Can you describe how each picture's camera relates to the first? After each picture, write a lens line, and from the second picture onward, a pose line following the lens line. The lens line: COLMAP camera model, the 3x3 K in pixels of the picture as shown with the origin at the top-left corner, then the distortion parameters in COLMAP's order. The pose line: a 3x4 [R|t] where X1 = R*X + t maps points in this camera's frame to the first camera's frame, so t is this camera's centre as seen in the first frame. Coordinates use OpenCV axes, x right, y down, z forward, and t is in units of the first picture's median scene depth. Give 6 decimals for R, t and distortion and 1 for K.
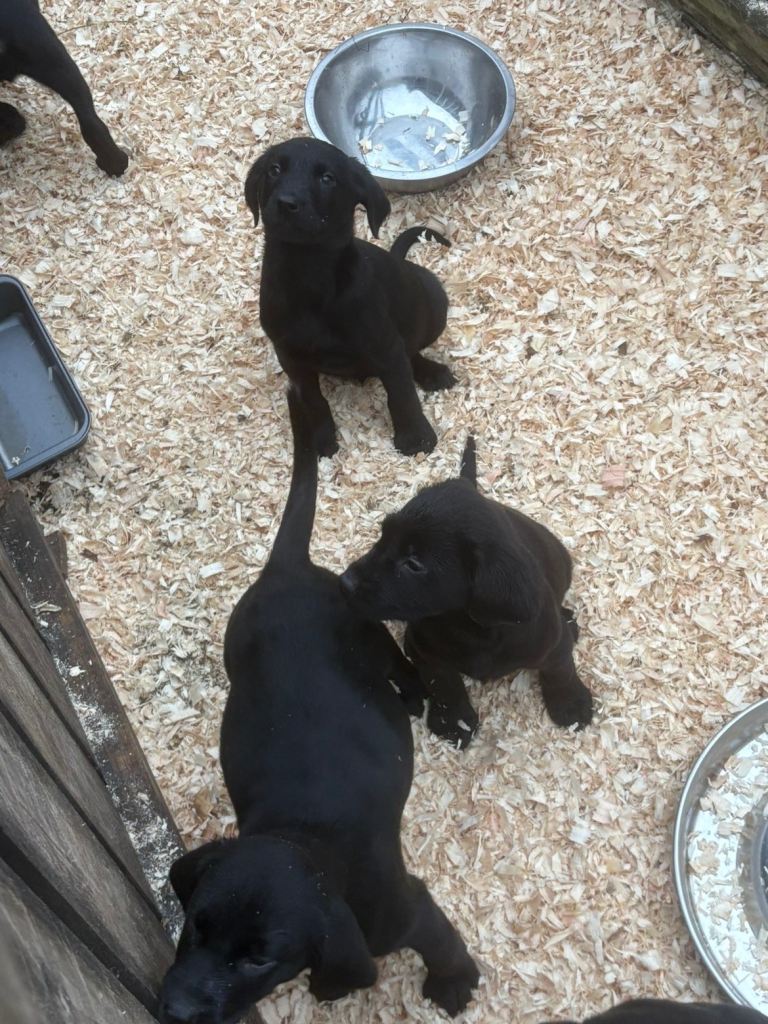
lens RADIAL K [[1366.1, 0, 384.0], [0, 1366.1, 512.0], [0, 0, 1]] dist [0.160198, -0.585906]
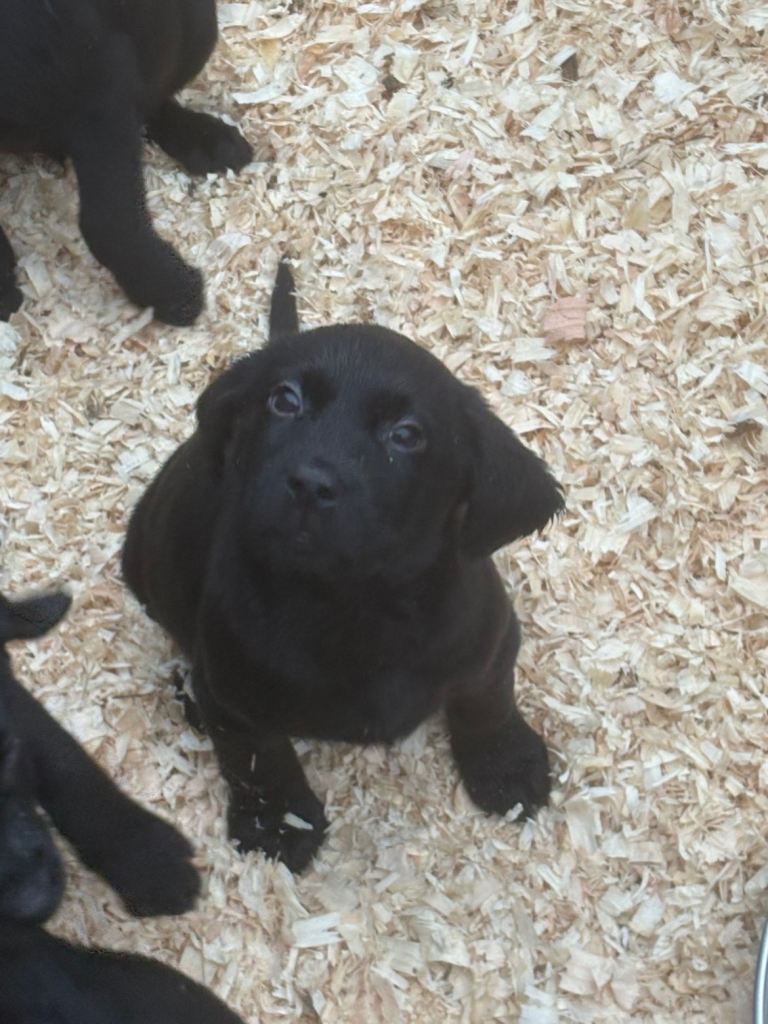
lens RADIAL K [[1366.1, 0, 384.0], [0, 1366.1, 512.0], [0, 0, 1]] dist [0.160198, -0.585906]
pose [[0.986345, -0.057035, 0.154500, 0.016033], [0.063228, 0.997369, -0.035468, 0.060183], [-0.152070, 0.044753, 0.987356, 0.505845]]
